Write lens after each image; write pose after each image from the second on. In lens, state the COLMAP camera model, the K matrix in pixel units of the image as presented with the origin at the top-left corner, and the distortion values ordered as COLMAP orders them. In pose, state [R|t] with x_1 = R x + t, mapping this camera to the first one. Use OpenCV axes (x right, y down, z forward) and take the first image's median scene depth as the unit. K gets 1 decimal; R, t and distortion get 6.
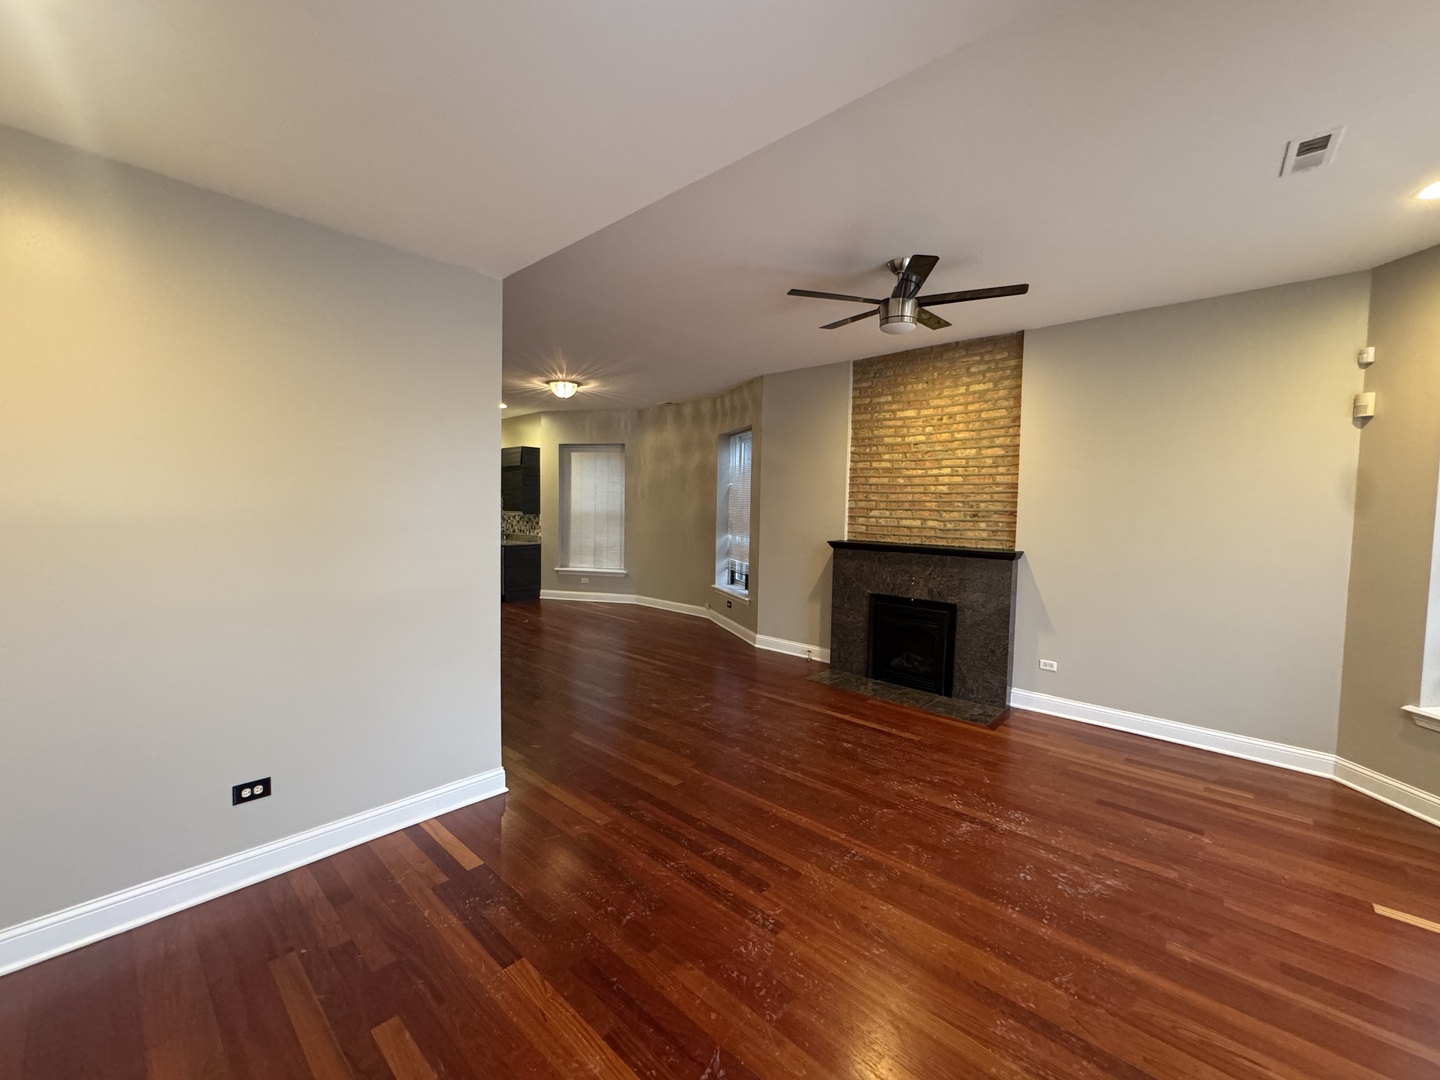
lens RADIAL K [[585.6, 0, 716.5], [0, 585.6, 538.4], [0, 0, 1]] dist [-0.005457, 0.001456]
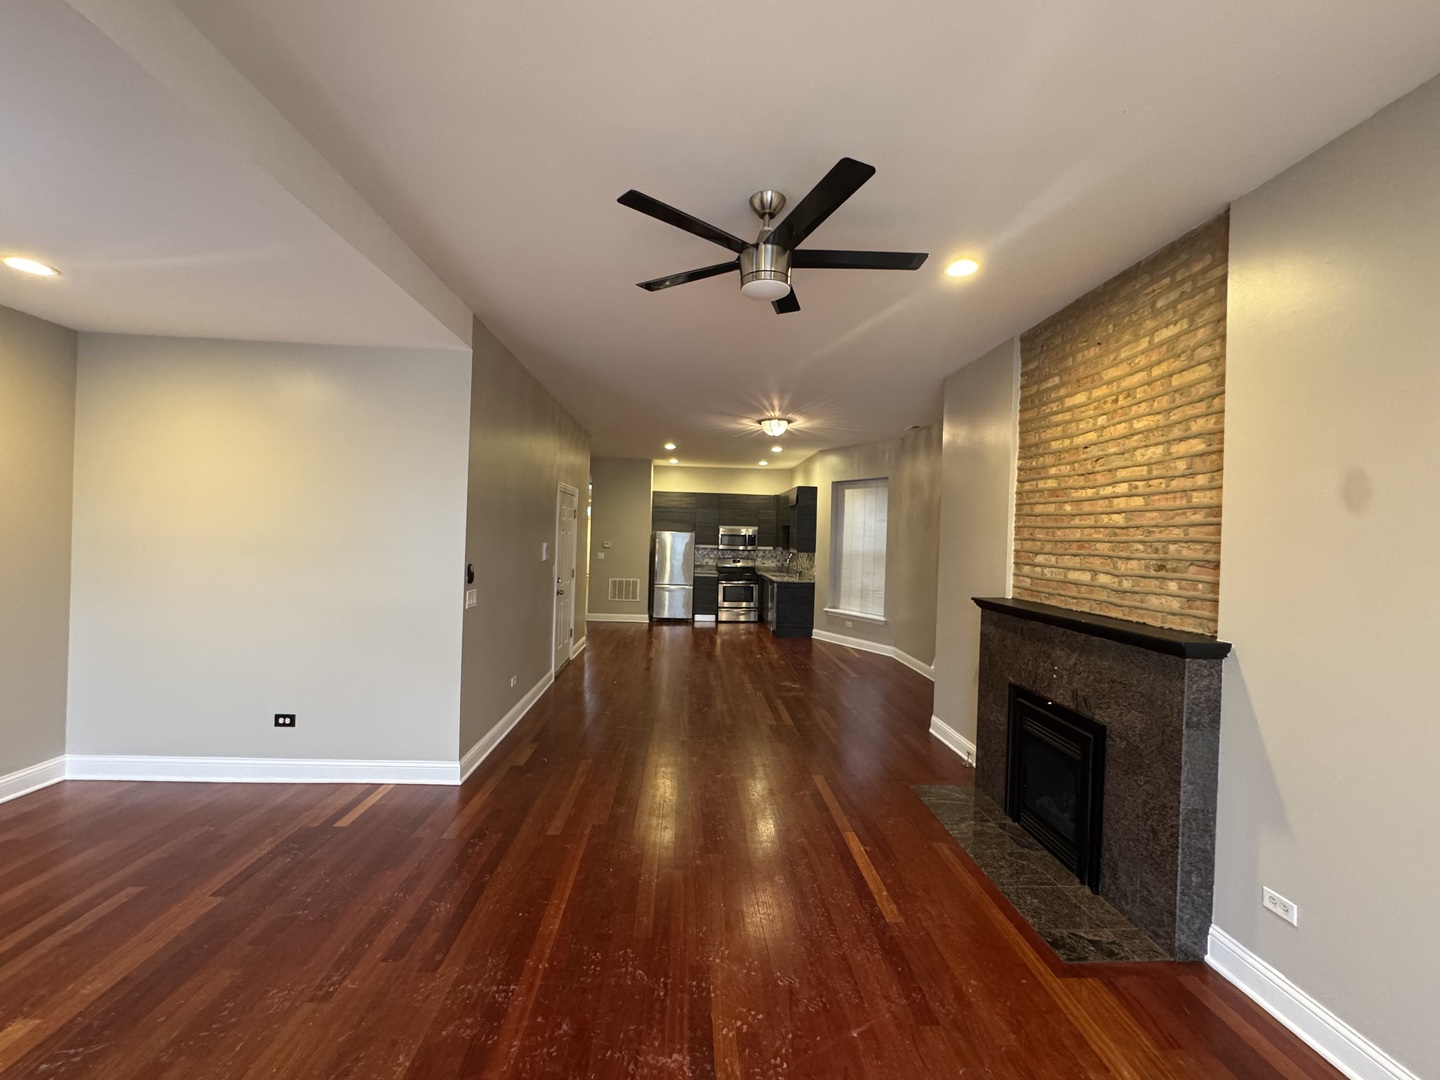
lens RADIAL K [[585.6, 0, 720.8], [0, 585.6, 539.6], [0, 0, 1]] dist [-0.005457, 0.001456]
pose [[0.714671, 0.010005, -0.699389, 0.505702], [-0.058932, 0.997204, -0.045954, -0.015540], [0.696973, 0.074059, 0.713263, 0.317665]]
